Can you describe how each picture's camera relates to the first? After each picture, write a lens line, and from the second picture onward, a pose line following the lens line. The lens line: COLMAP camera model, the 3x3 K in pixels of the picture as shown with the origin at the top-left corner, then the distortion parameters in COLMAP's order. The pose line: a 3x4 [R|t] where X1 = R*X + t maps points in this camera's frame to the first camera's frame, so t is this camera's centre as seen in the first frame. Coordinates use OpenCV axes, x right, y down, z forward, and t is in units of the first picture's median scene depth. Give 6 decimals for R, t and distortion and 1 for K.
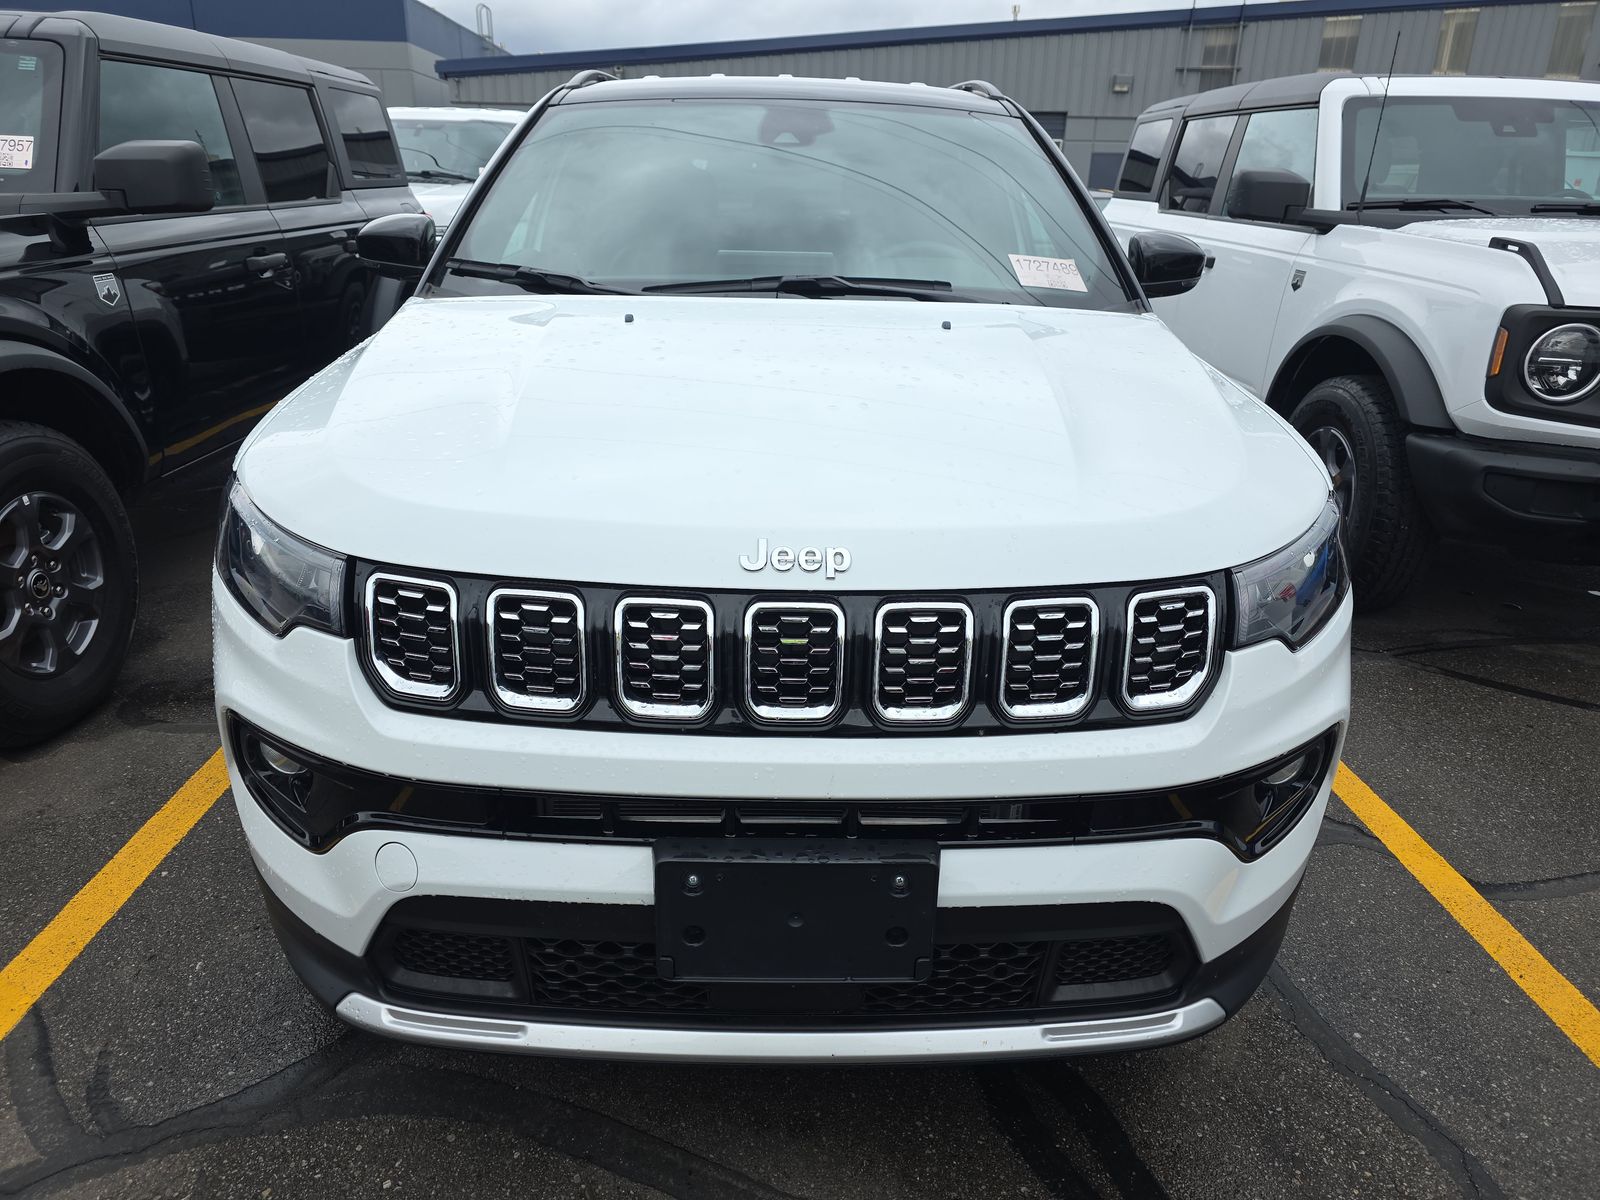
lens RADIAL K [[1110.6, 0, 793.9], [0, 1110.6, 601.8], [0, 0, 1]] dist [0.044700, -0.043871]
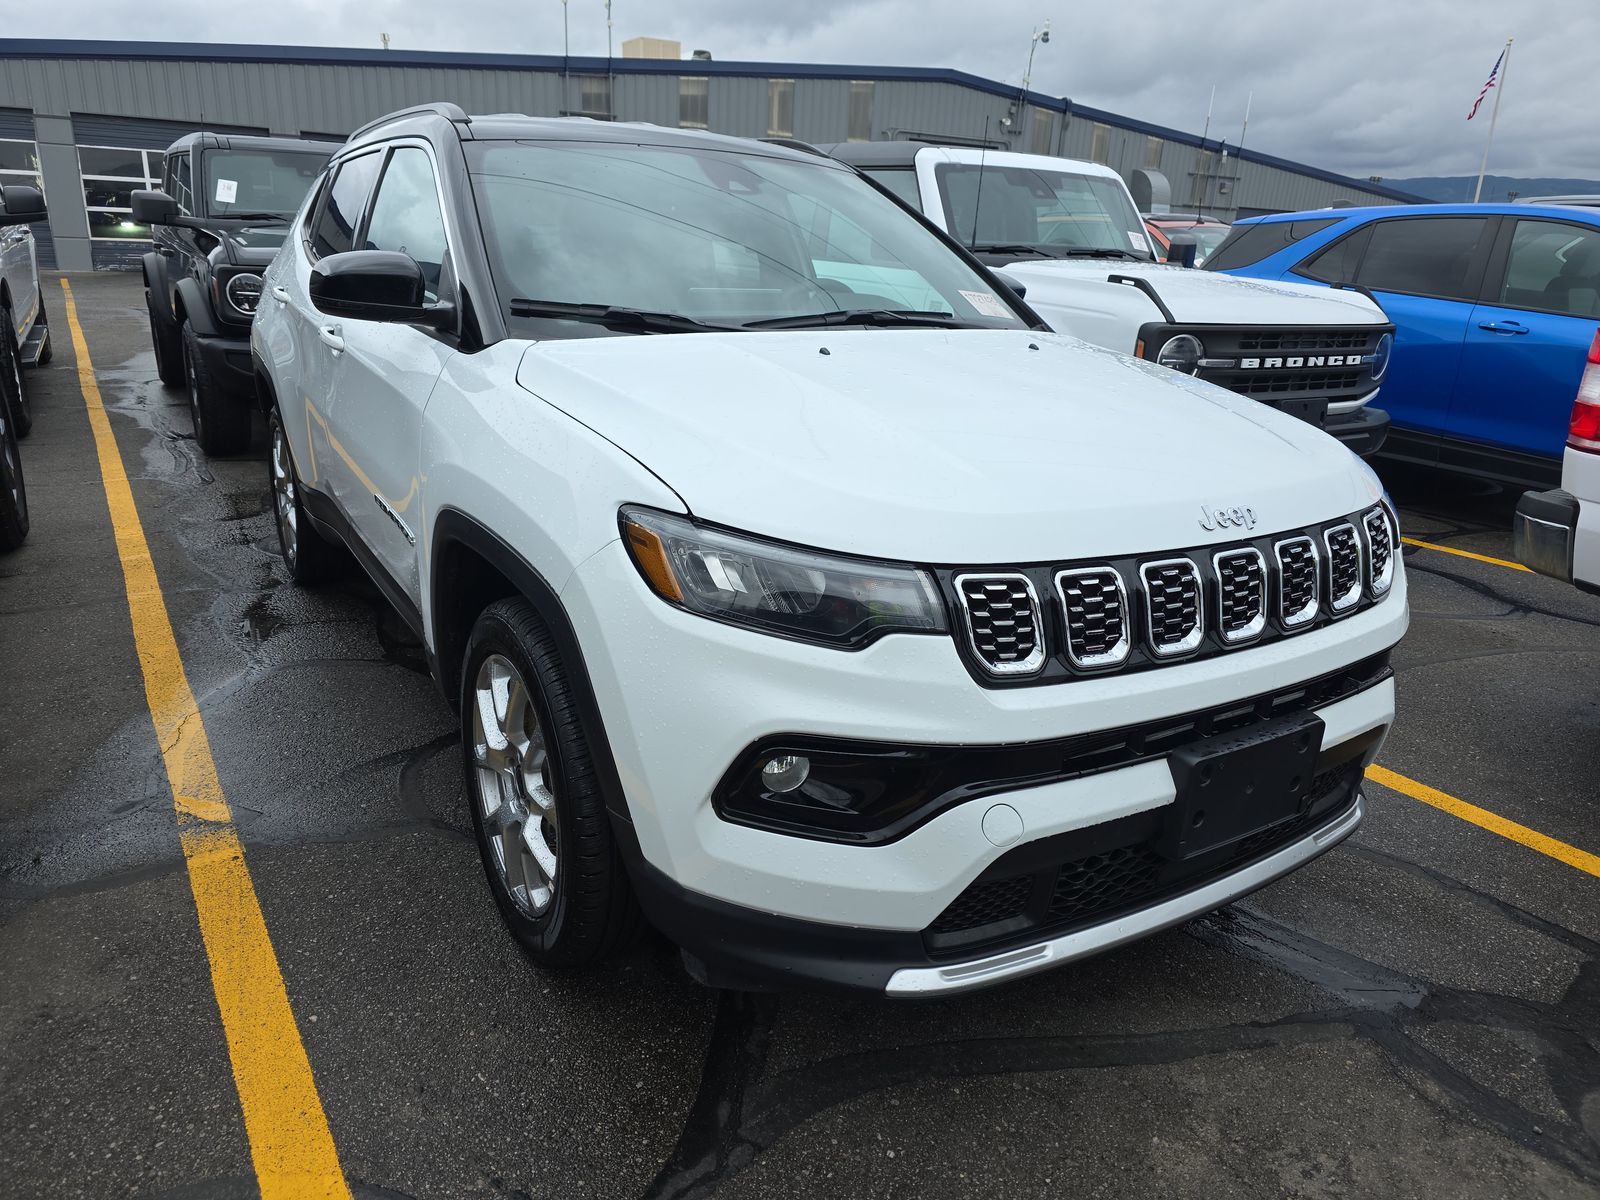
lens RADIAL K [[1110.6, 0, 793.9], [0, 1110.6, 601.8], [0, 0, 1]] dist [0.044700, -0.043871]
pose [[0.848796, -0.149978, 0.507003, -0.665394], [0.162236, 0.986545, 0.020226, -0.029808], [-0.503214, 0.065086, 0.861707, 0.063312]]
